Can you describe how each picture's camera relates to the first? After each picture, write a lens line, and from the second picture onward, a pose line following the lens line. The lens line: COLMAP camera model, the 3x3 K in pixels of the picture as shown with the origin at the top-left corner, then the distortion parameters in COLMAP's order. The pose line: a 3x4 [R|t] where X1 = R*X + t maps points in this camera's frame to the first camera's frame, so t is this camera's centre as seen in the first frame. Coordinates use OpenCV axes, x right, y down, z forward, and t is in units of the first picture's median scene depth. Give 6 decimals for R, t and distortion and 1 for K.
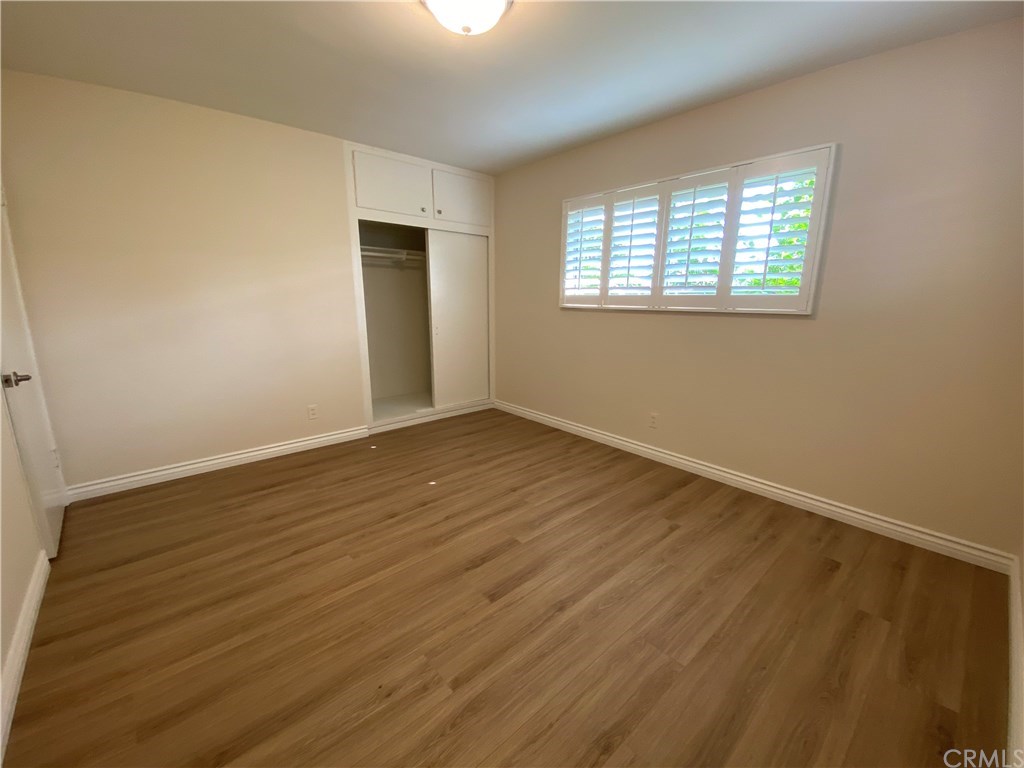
lens RADIAL K [[409.6, 0, 517.7], [0, 409.6, 383.0], [0, 0, 1]] dist [-0.002008, -0.006851]
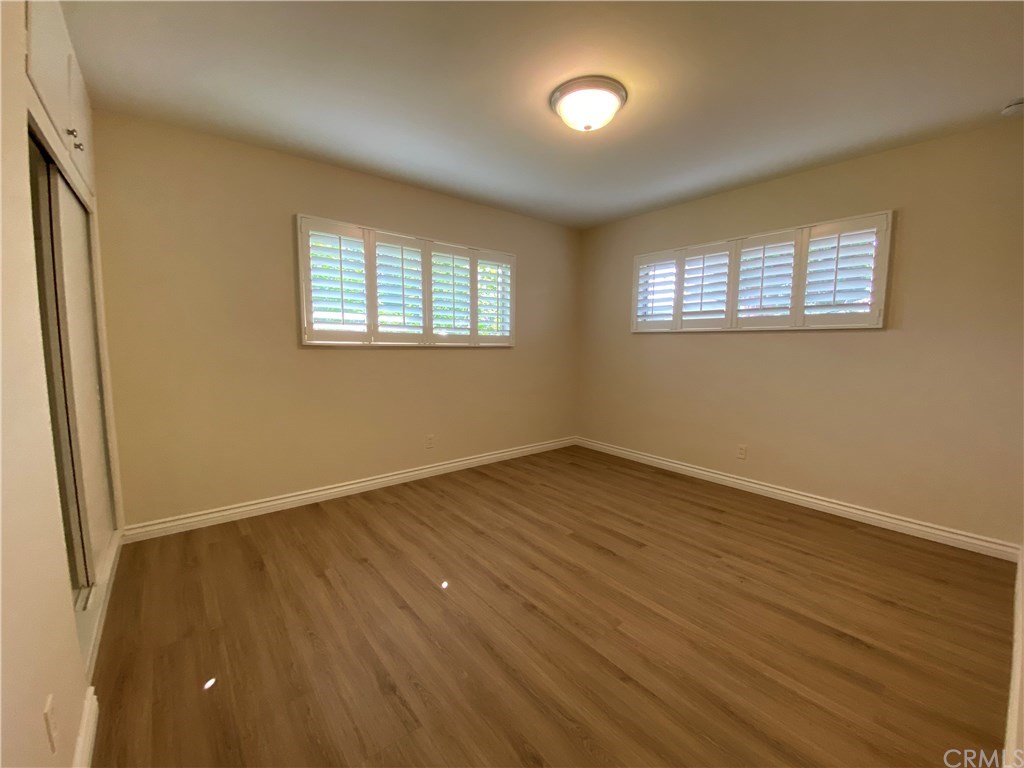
lens RADIAL K [[409.6, 0, 516.8], [0, 409.6, 376.7], [0, 0, 1]] dist [-0.002008, -0.006851]
pose [[0.062434, -0.099578, 0.993069, -0.845280], [0.208279, 0.974403, 0.084612, -0.143375], [-0.976075, 0.201553, 0.081576, 0.709780]]
